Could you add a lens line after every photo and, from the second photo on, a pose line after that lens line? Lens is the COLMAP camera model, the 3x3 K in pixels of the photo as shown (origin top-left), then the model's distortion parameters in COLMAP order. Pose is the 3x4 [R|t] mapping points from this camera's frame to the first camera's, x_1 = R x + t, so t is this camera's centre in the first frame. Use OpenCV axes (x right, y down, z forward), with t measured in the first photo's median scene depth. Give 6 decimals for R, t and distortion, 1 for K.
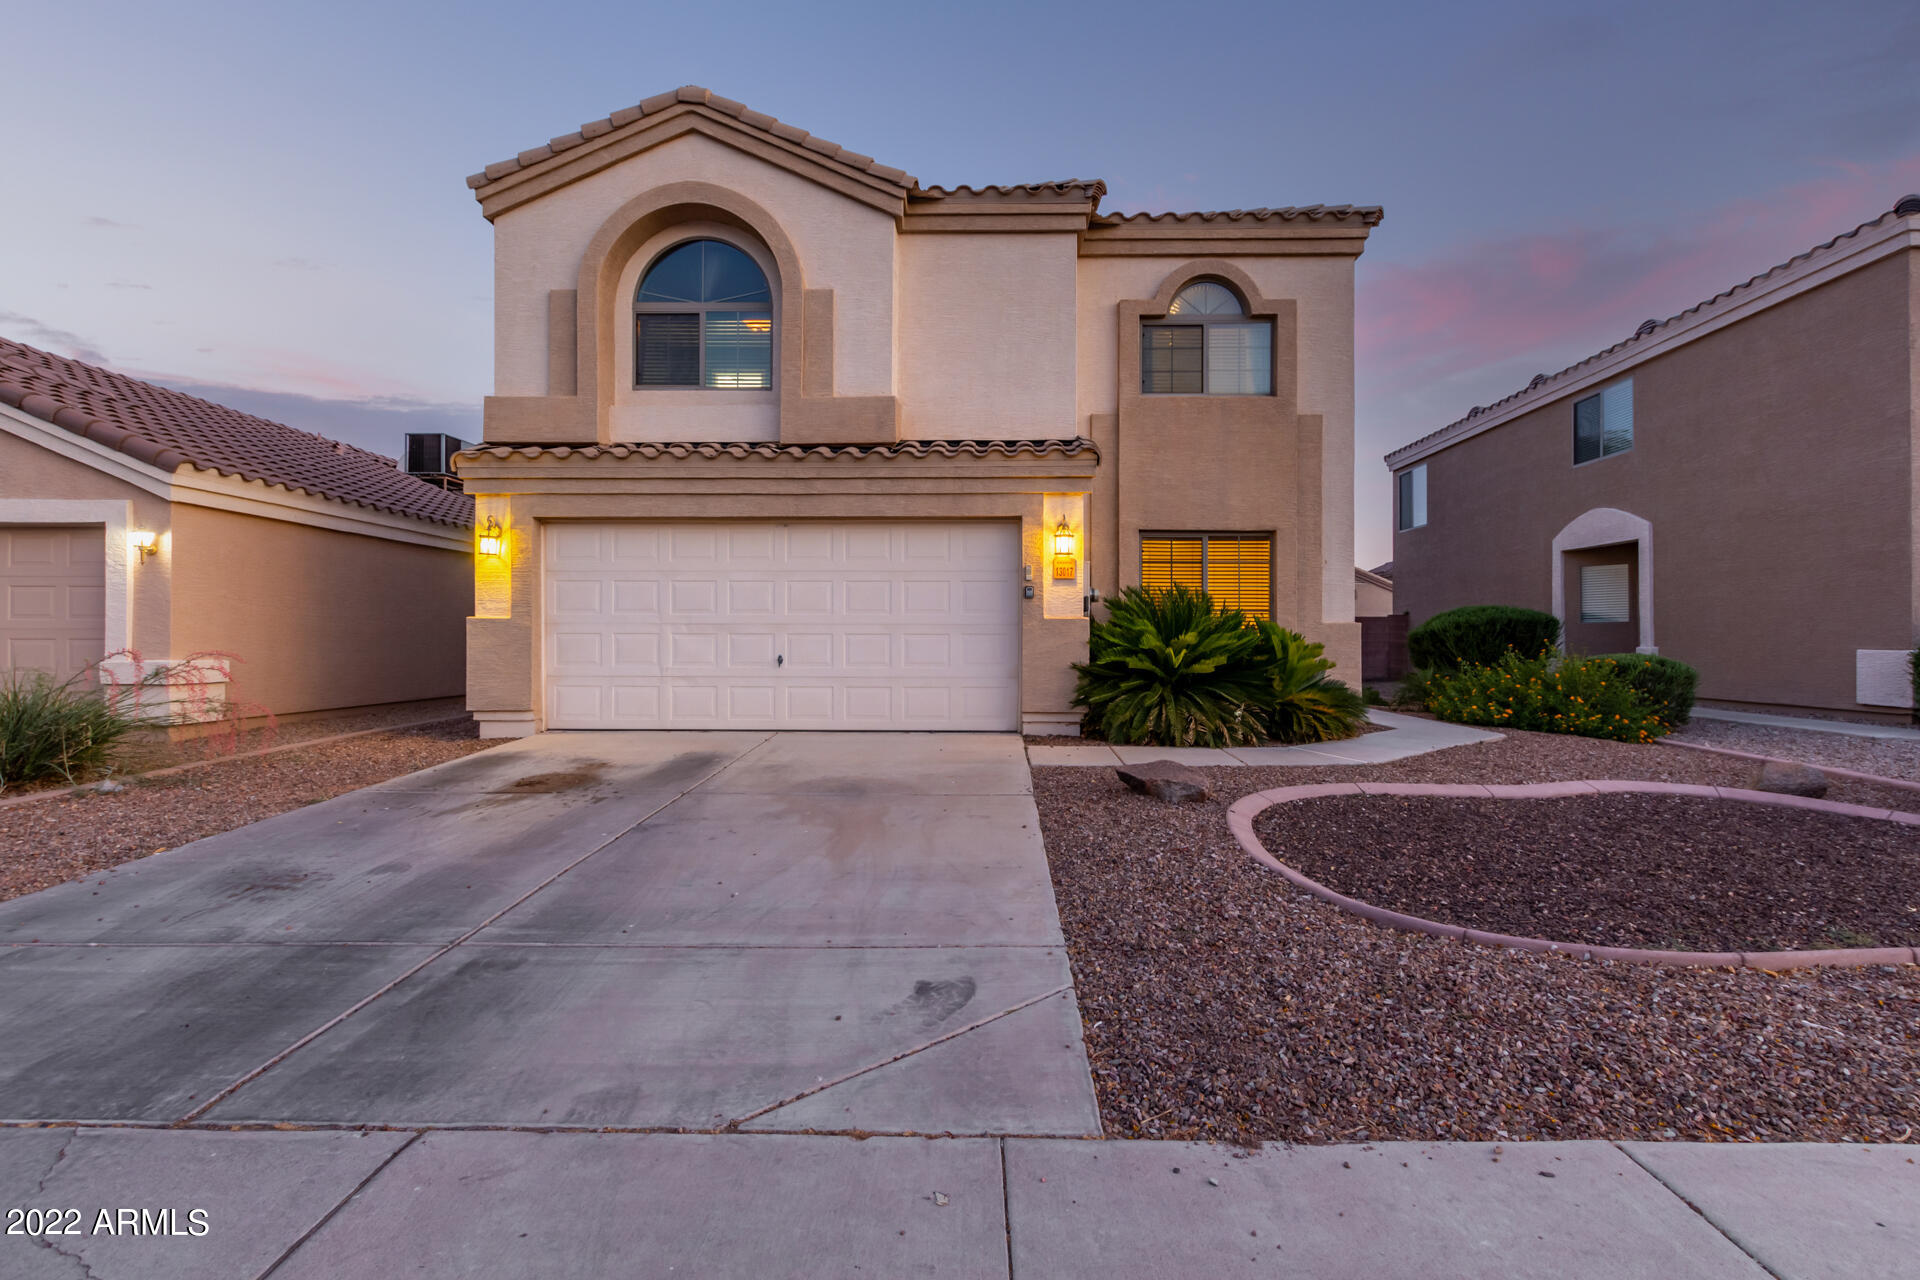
lens RADIAL K [[886.1, 0, 956.7], [0, 886.1, 638.7], [0, 0, 1]] dist [0.002394, 0.000792]
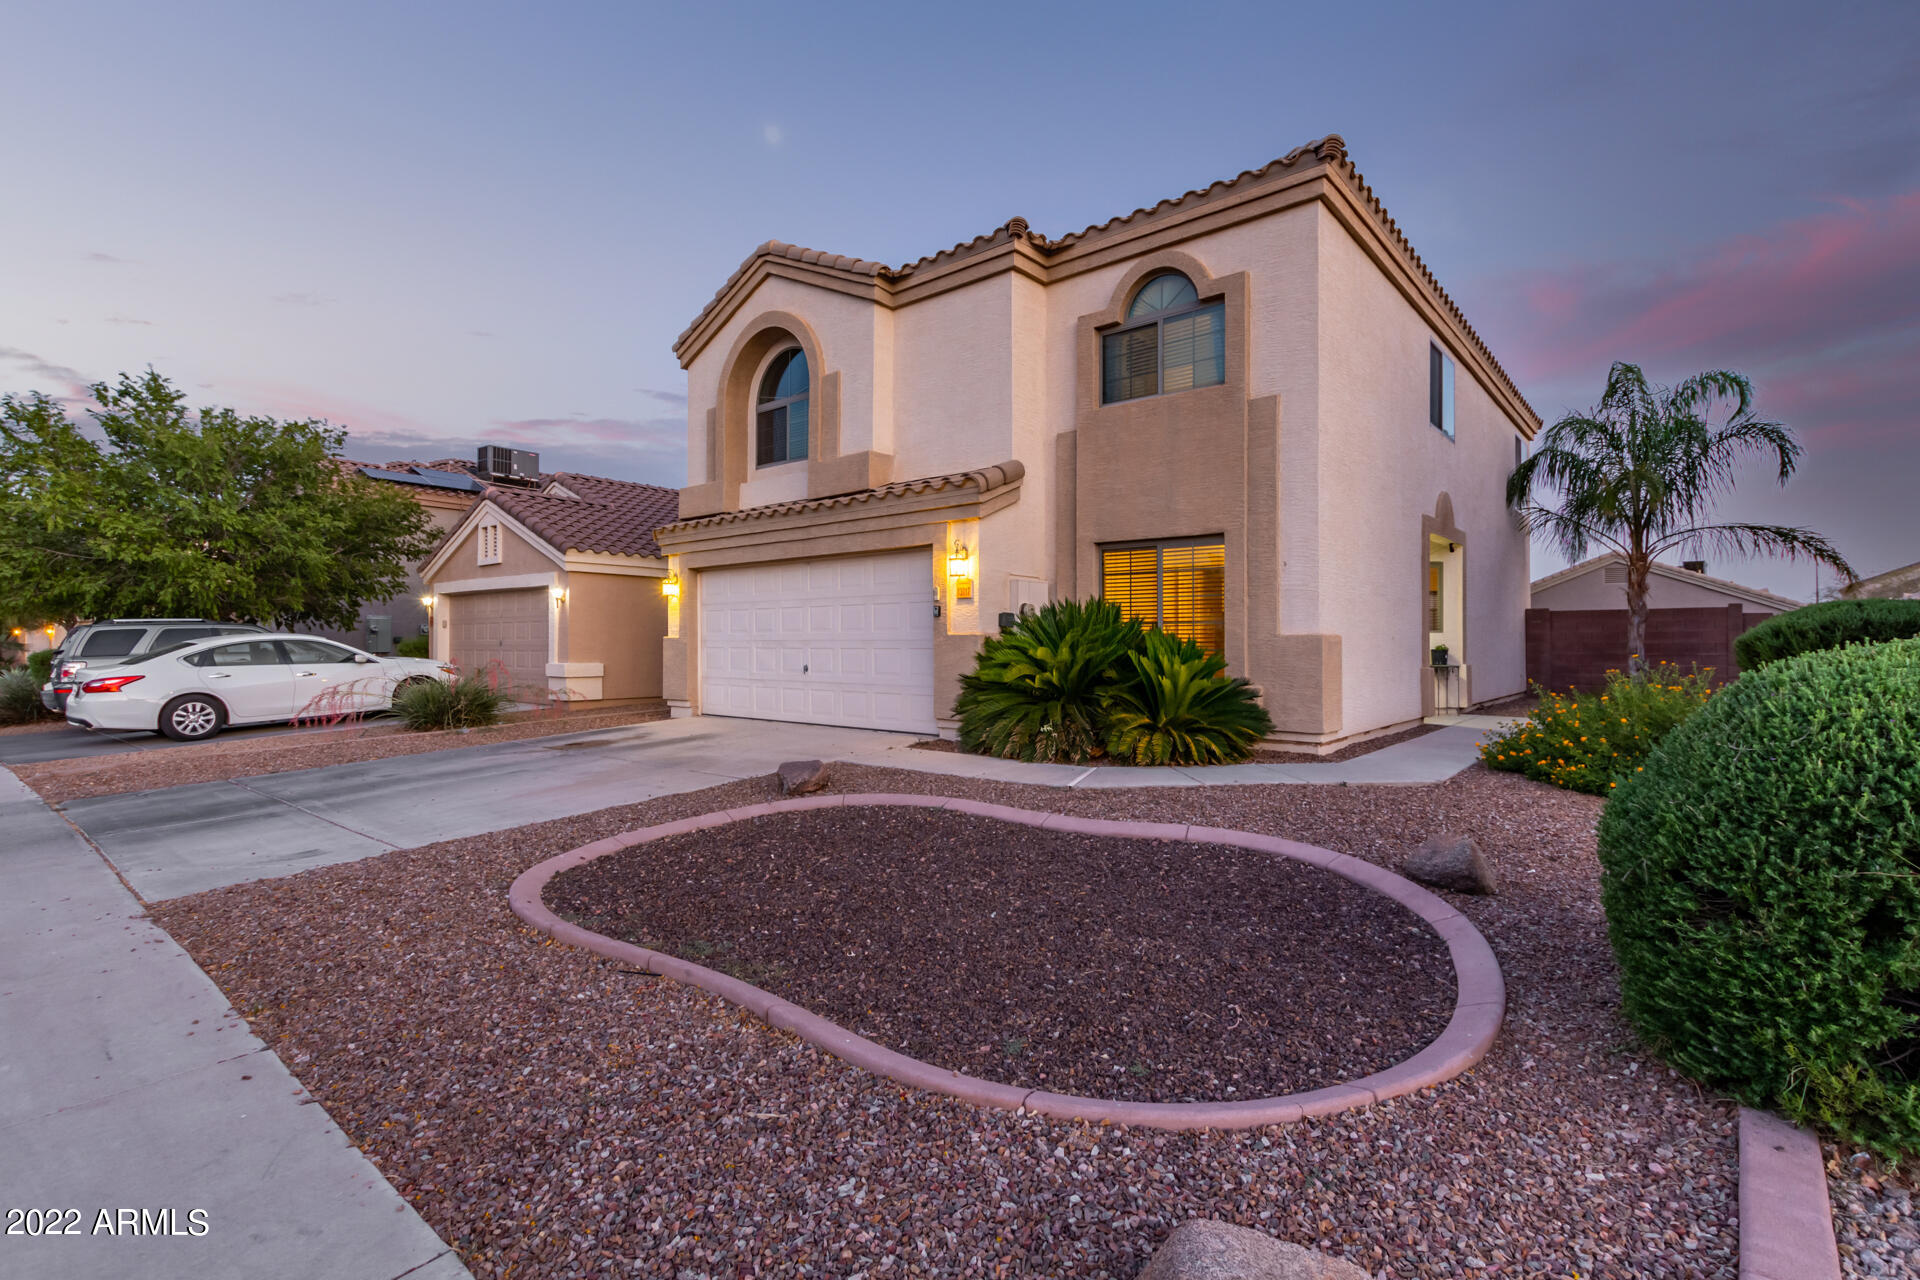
lens RADIAL K [[886.1, 0, 950.4], [0, 886.1, 639.0], [0, 0, 1]] dist [0.002394, 0.000792]
pose [[0.772677, -0.006179, -0.634770, 0.768625], [0.000842, 0.999962, -0.008709, -0.006914], [0.634799, 0.006195, 0.772652, 0.137992]]
